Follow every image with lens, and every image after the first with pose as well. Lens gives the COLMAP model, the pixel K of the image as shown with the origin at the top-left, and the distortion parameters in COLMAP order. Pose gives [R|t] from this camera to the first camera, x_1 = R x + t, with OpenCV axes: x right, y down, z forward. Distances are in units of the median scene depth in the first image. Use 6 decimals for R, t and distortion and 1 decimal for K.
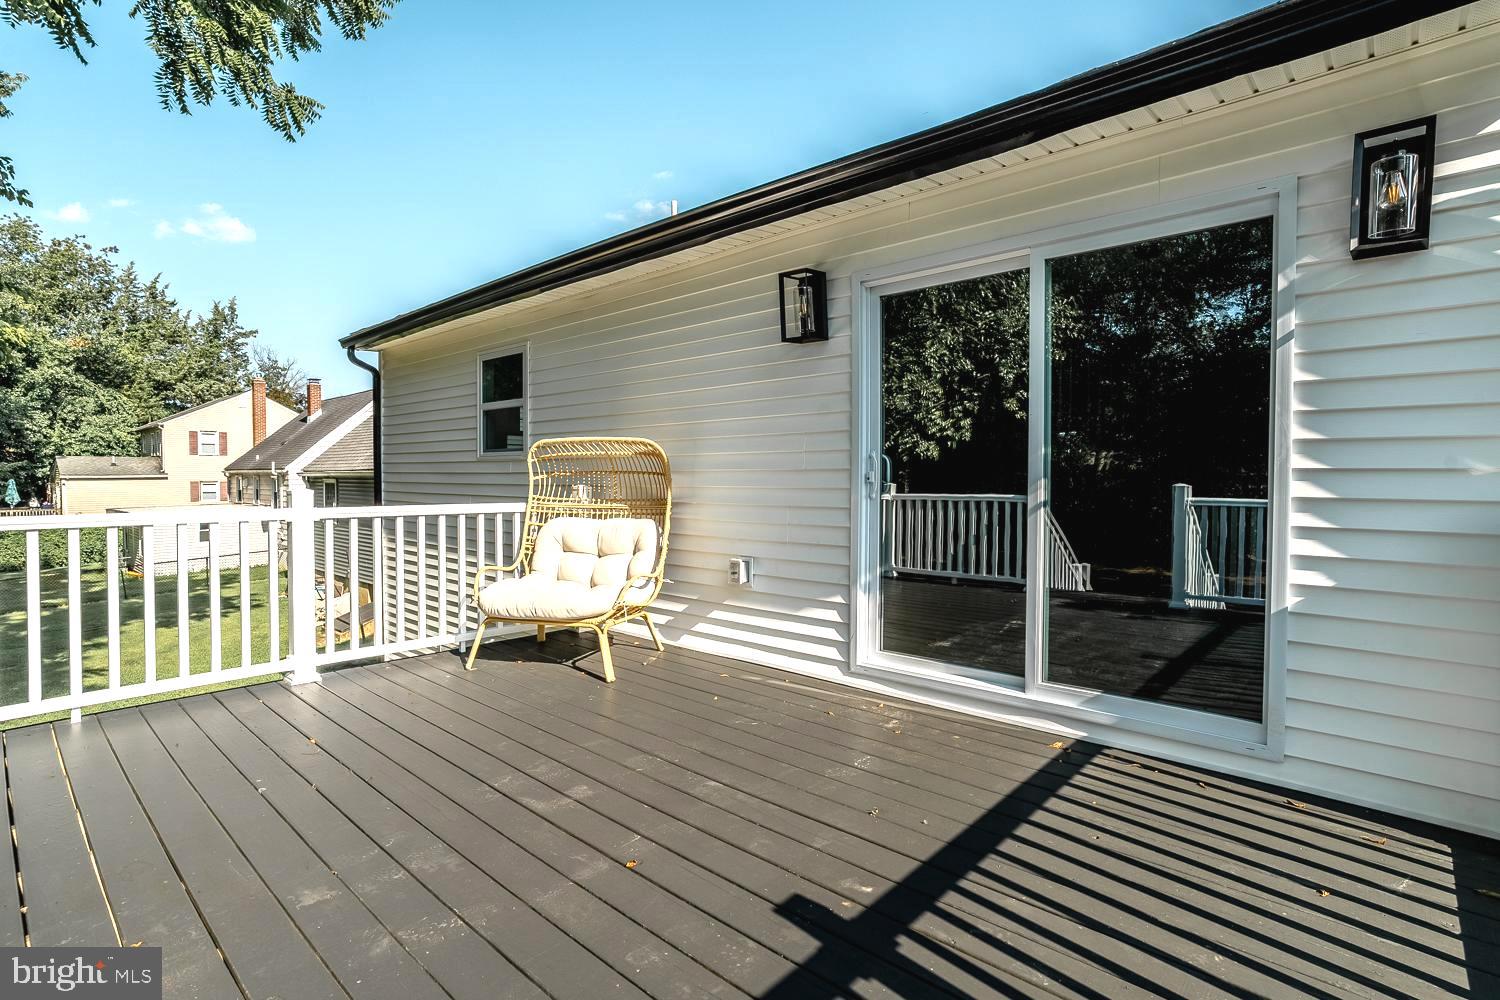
lens RADIAL K [[730.3, 0, 750.0], [0, 730.3, 498.0], [0, 0, 1]] dist [-0.037615, 0.026871]
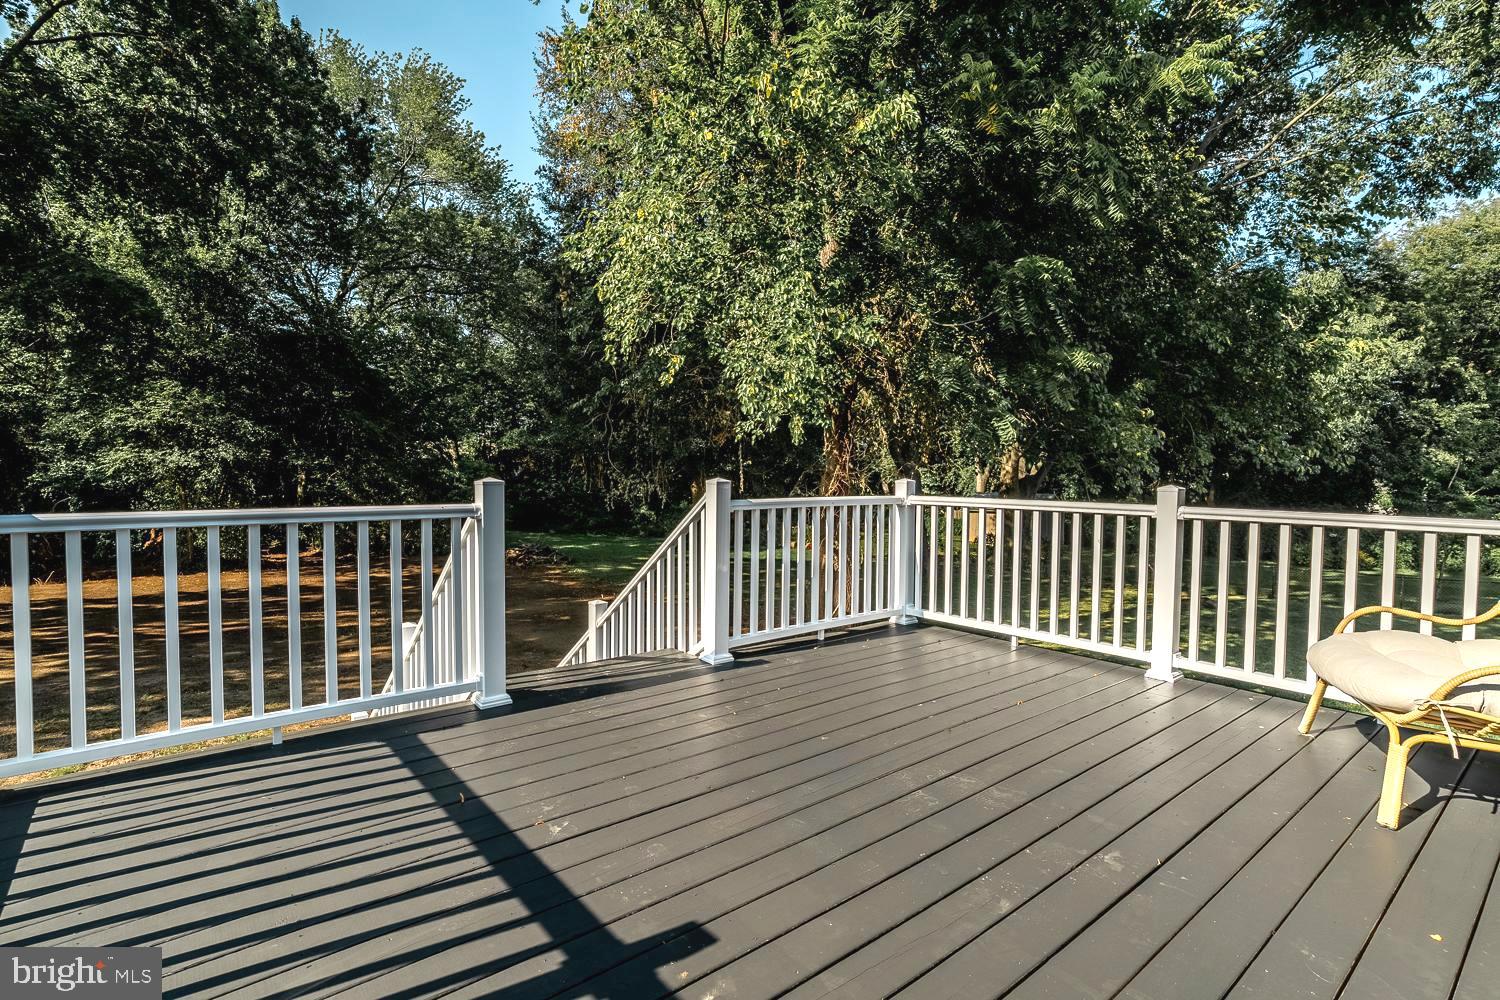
lens RADIAL K [[730.3, 0, 750.0], [0, 730.3, 498.0], [0, 0, 1]] dist [-0.037615, 0.026871]
pose [[-0.153053, 0.036050, -0.987560, 0.554010], [-0.044951, 0.998046, 0.043399, -0.017347], [0.987195, 0.051035, -0.151134, 0.676902]]
